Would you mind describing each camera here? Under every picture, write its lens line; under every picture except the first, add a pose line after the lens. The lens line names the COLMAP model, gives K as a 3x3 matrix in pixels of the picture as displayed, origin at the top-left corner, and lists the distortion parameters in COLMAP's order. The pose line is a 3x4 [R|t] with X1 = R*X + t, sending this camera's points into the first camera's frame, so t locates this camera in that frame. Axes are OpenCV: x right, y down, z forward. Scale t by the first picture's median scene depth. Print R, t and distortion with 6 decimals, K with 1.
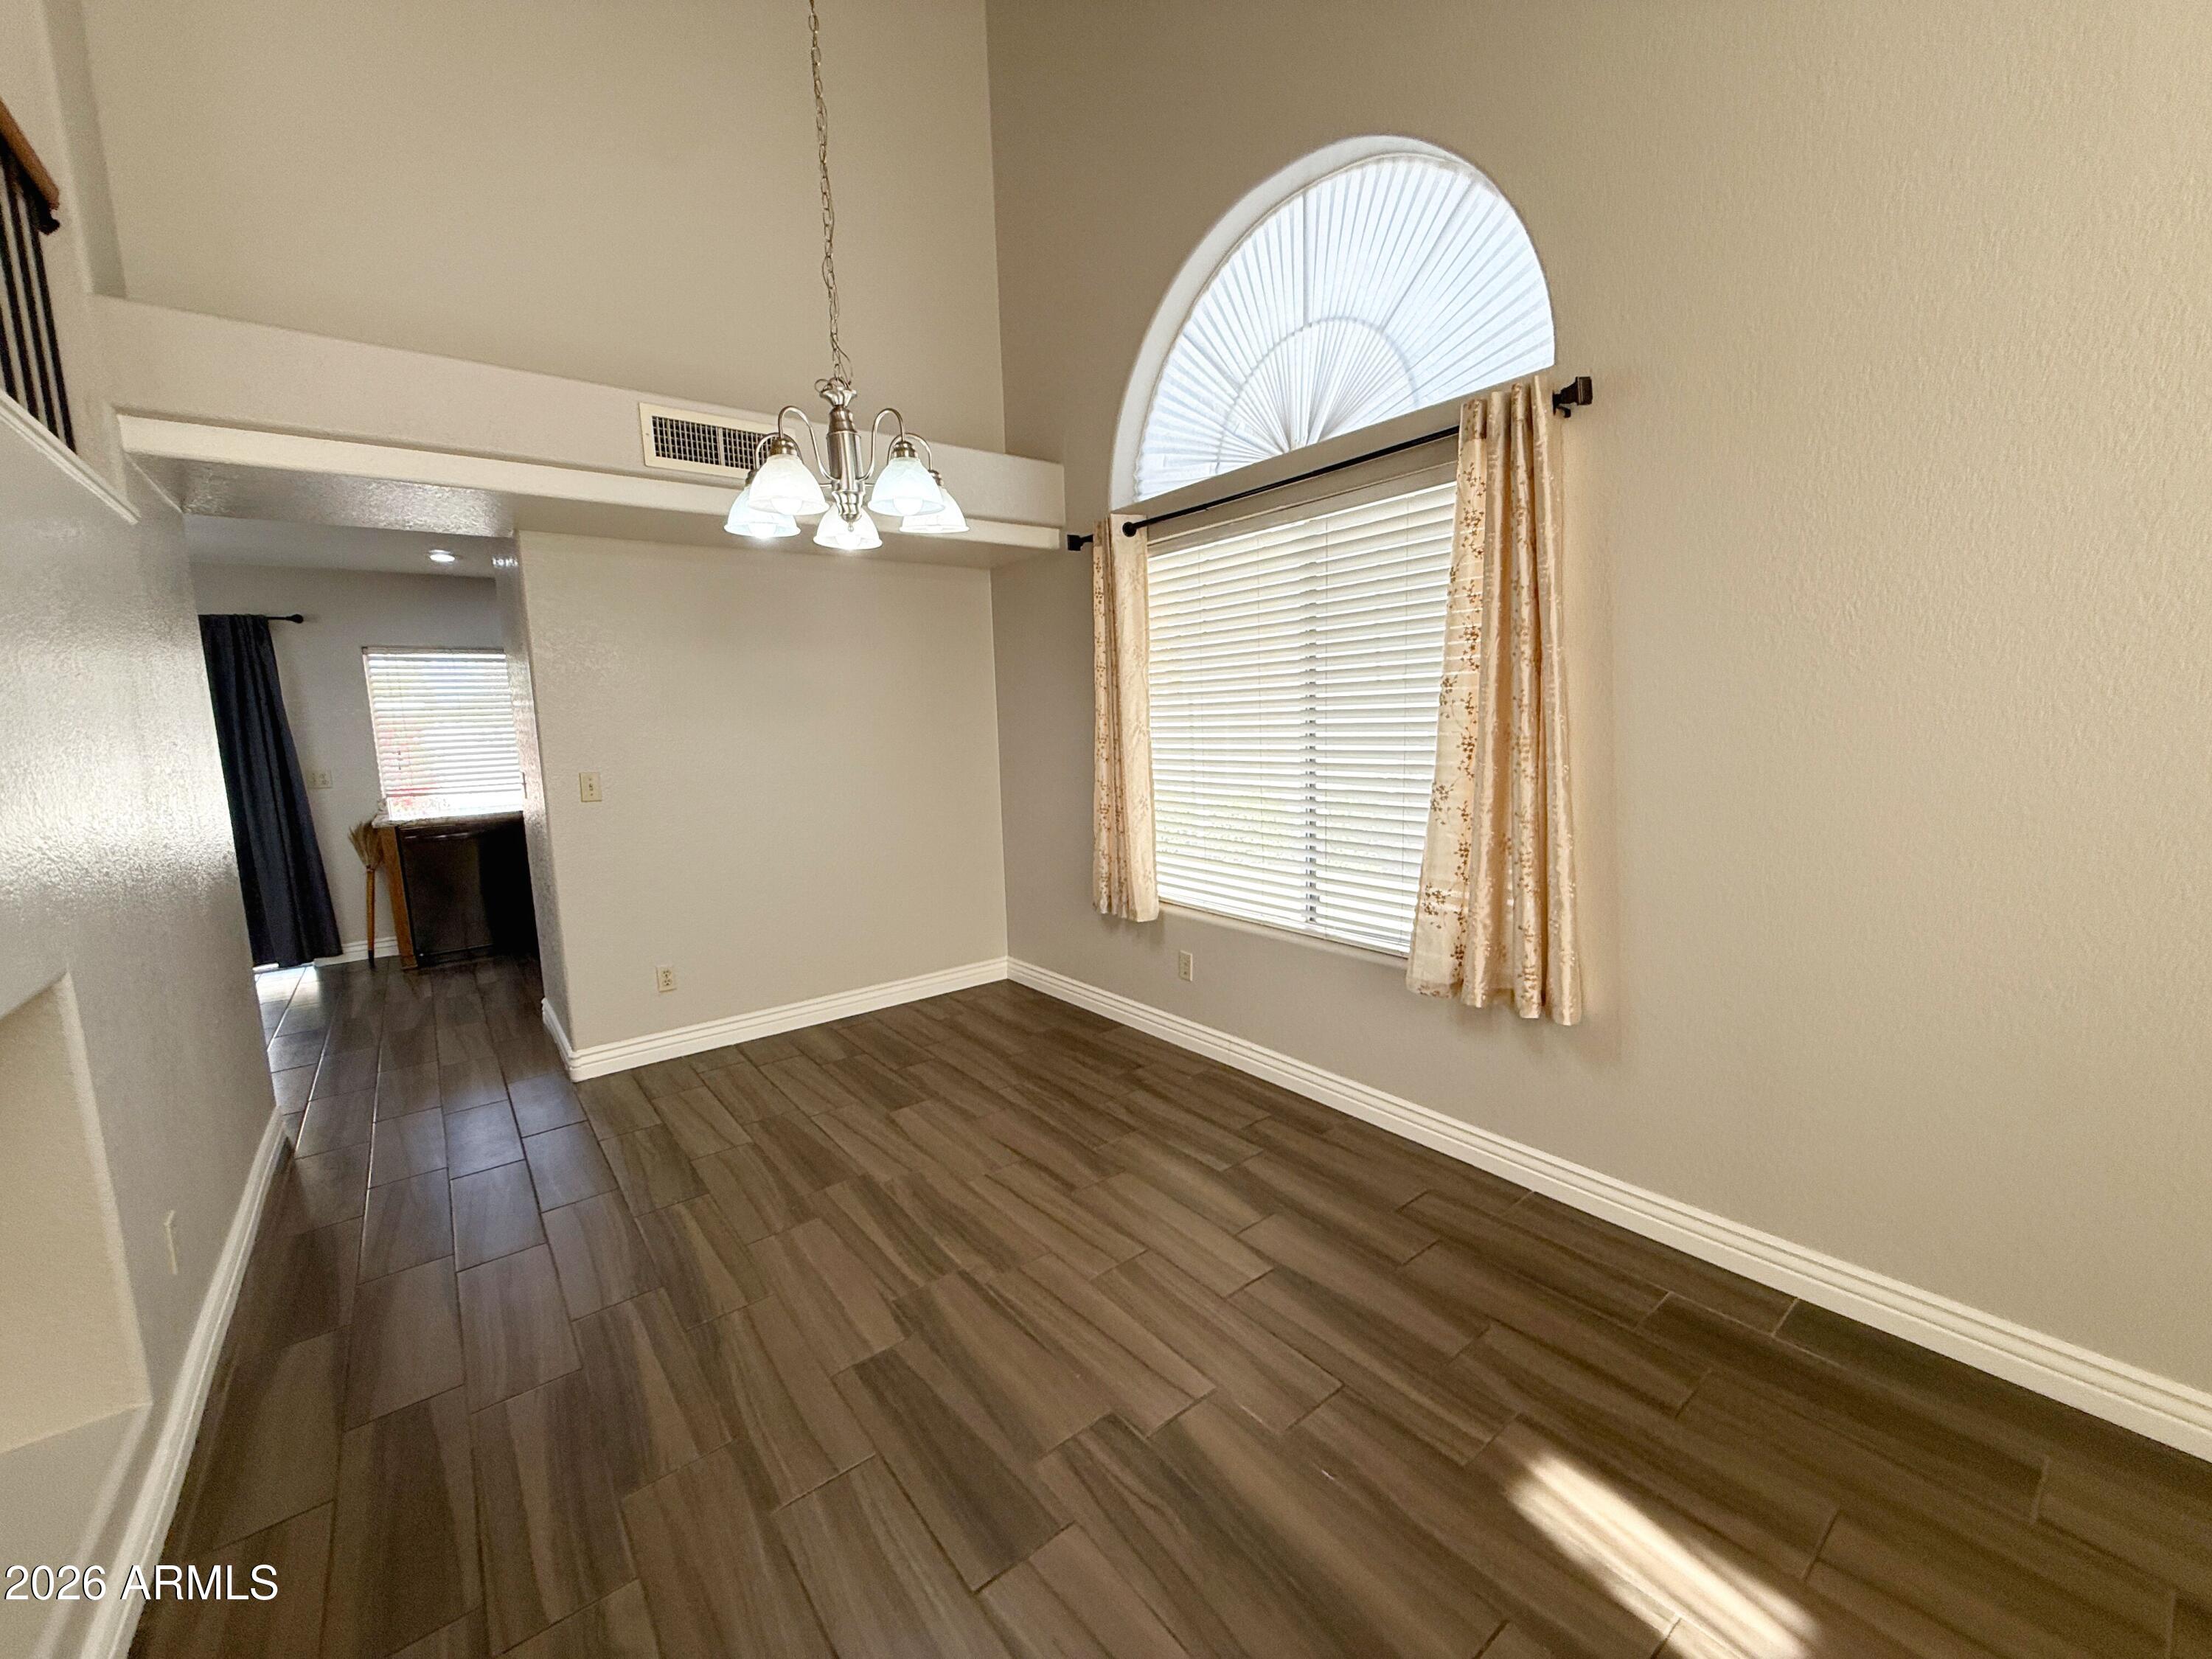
lens RADIAL K [[878.3, 0, 1094.5], [0, 878.3, 829.1], [0, 0, 1]] dist [0.001319, -0.000263]
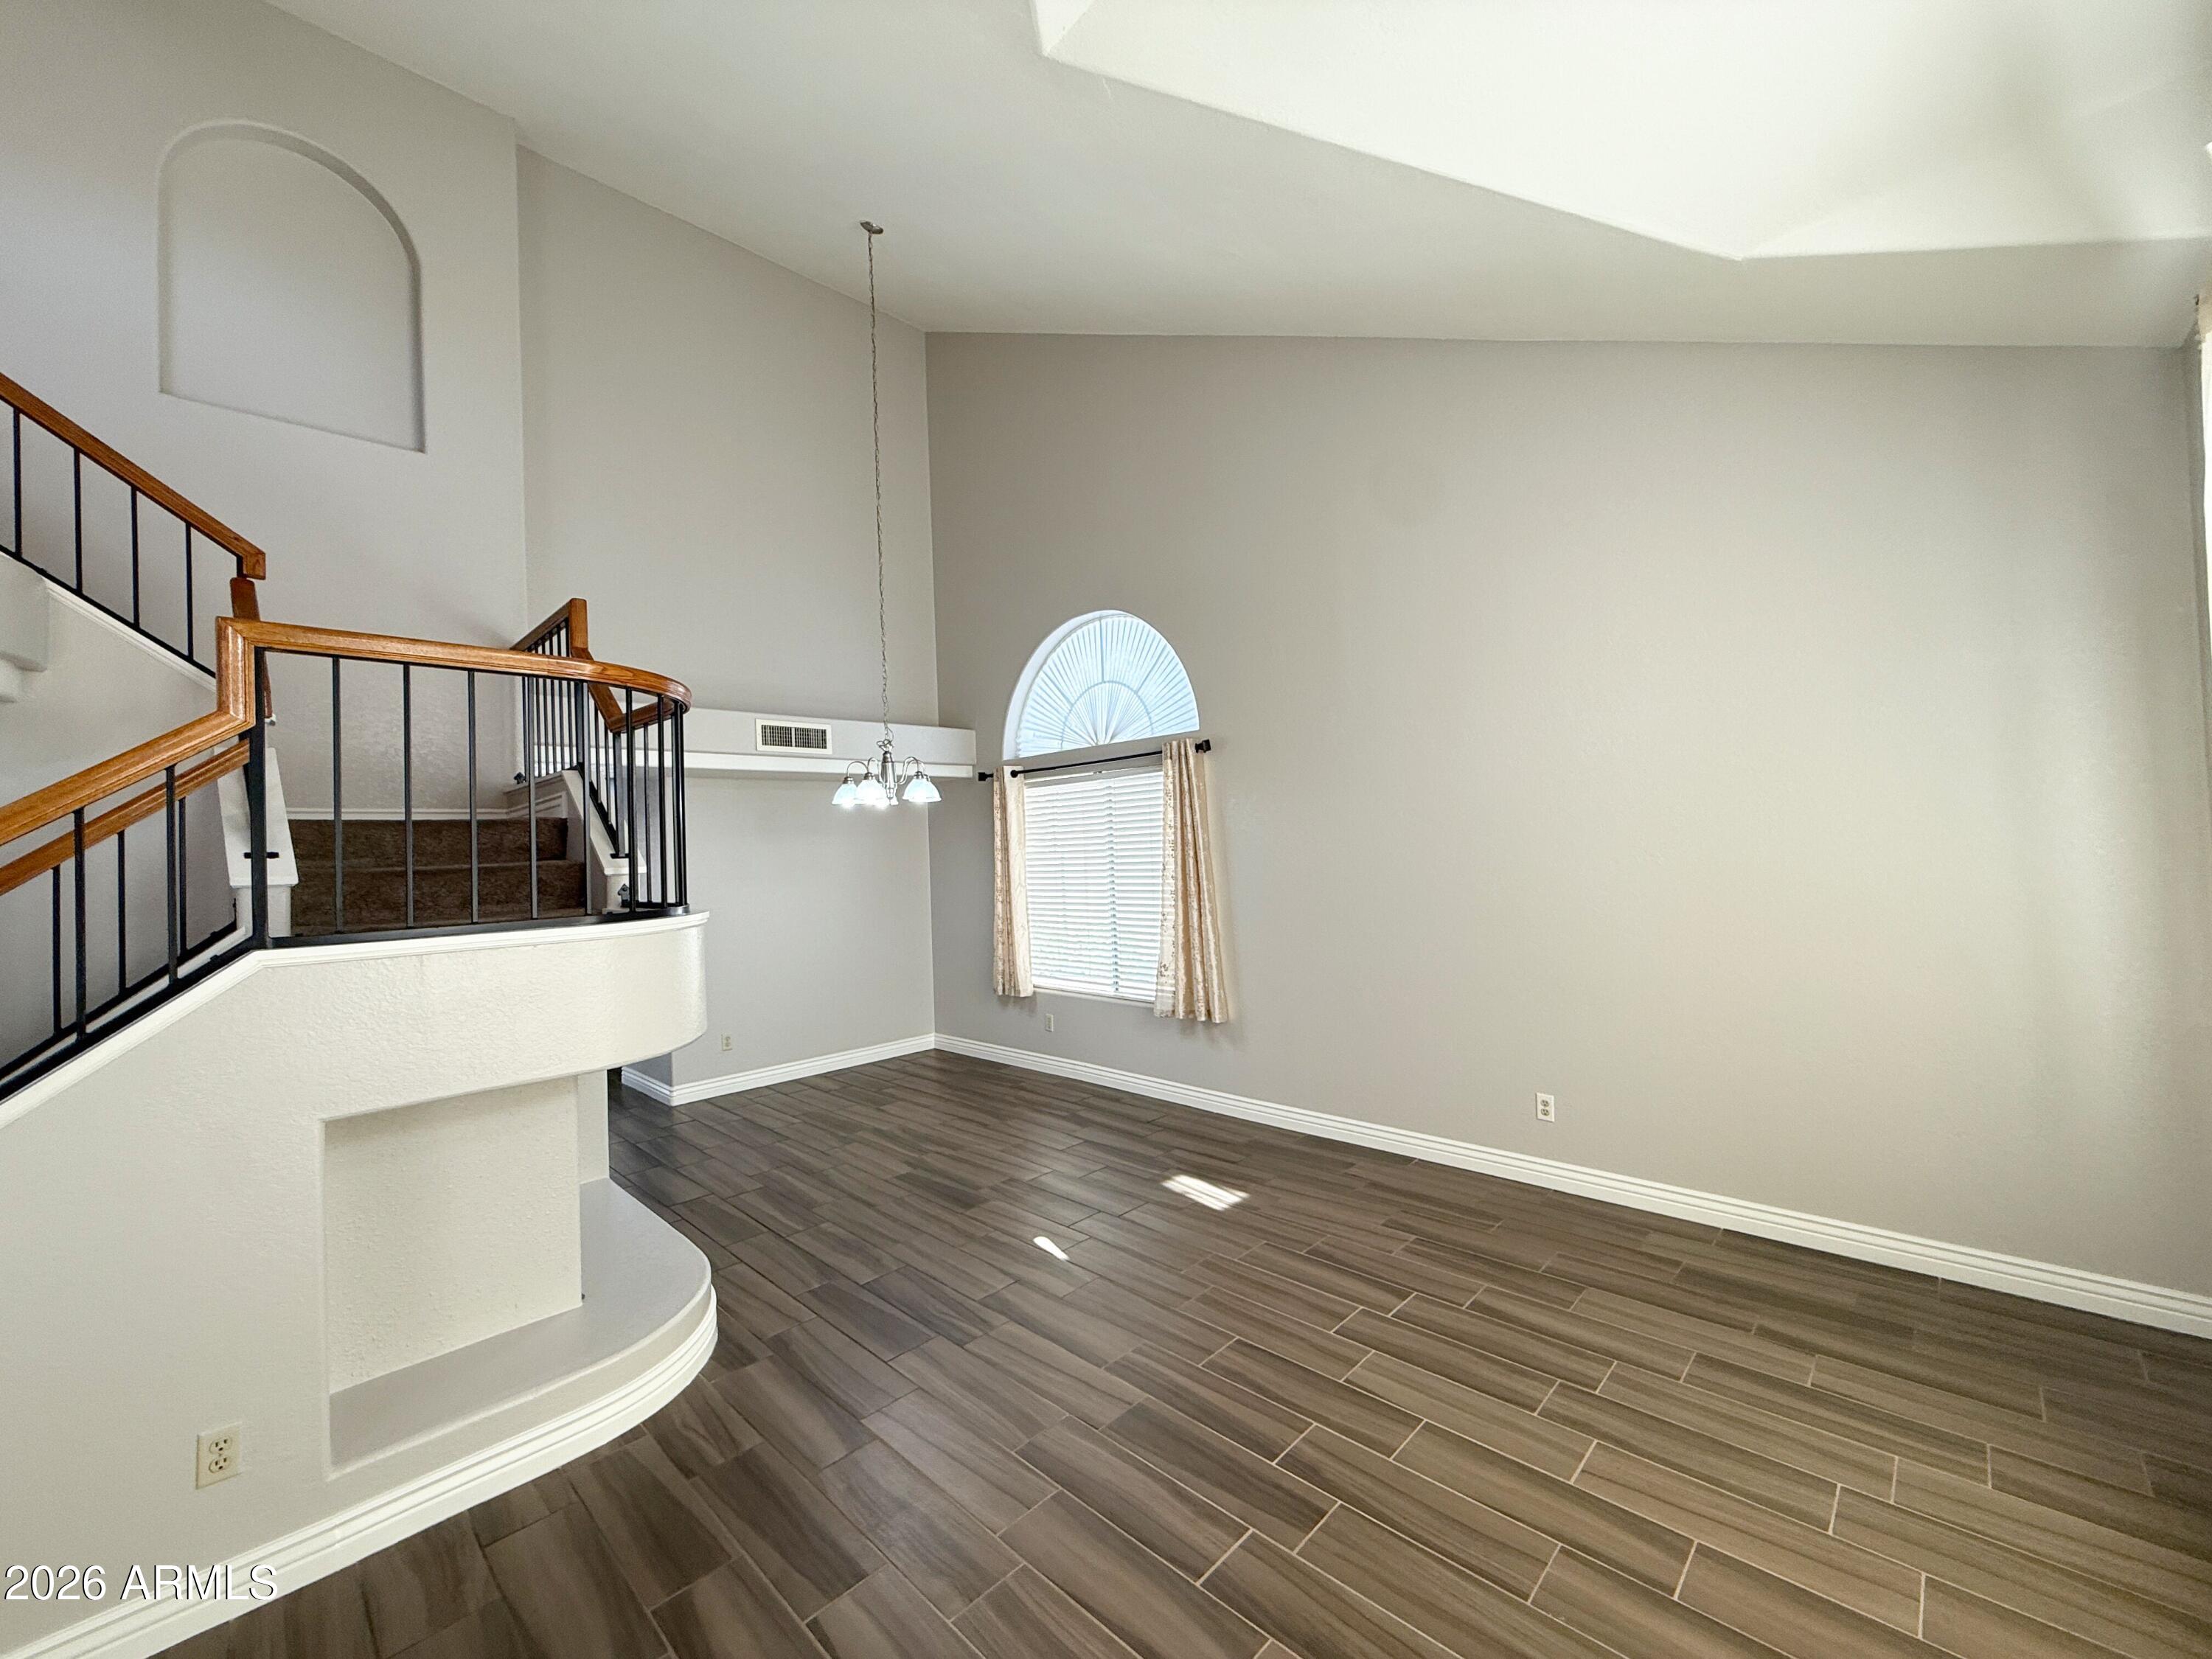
lens RADIAL K [[878.3, 0, 1094.5], [0, 878.3, 829.1], [0, 0, 1]] dist [0.001319, -0.000263]
pose [[0.991581, -0.001174, 0.129480, -0.037409], [0.021152, 0.987996, -0.153023, 0.060847], [-0.127746, 0.154473, 0.979704, -0.954704]]
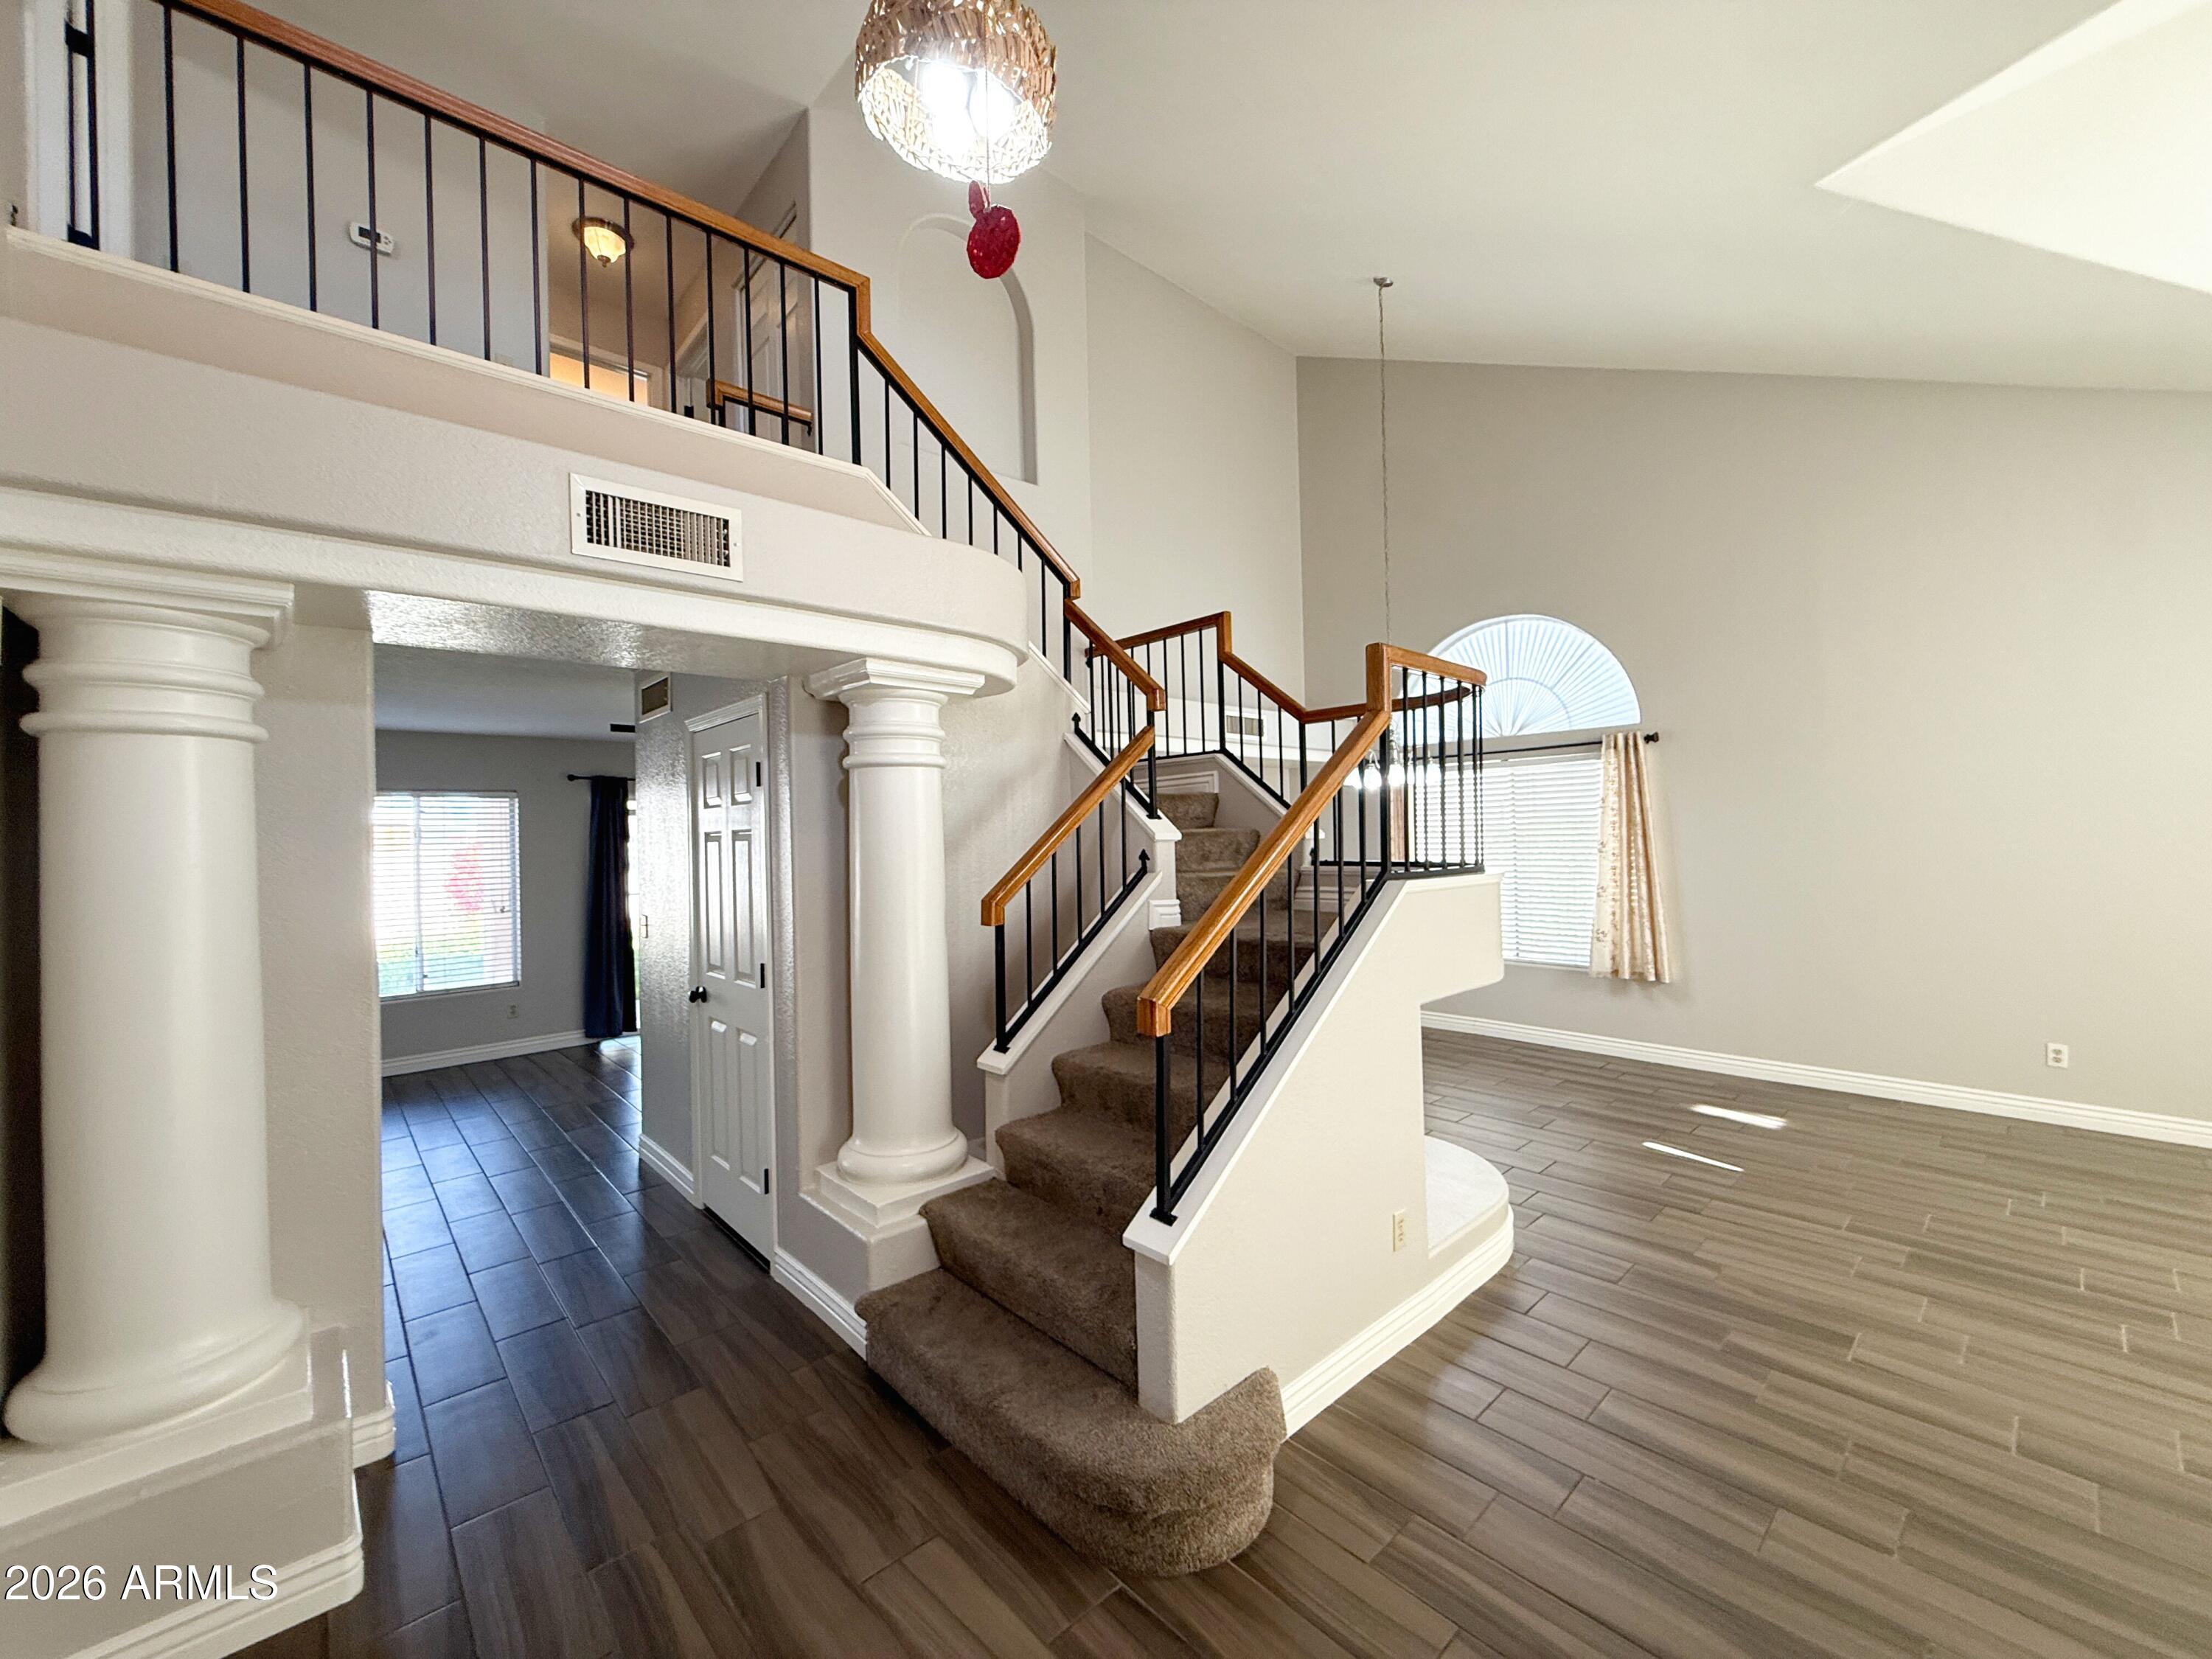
lens RADIAL K [[878.3, 0, 1094.5], [0, 878.3, 829.1], [0, 0, 1]] dist [0.001319, -0.000263]
pose [[0.997186, 0.011984, 0.073998, -1.024599], [-0.001546, 0.990217, -0.139529, 0.116114], [-0.074946, 0.139022, 0.987449, -1.124125]]
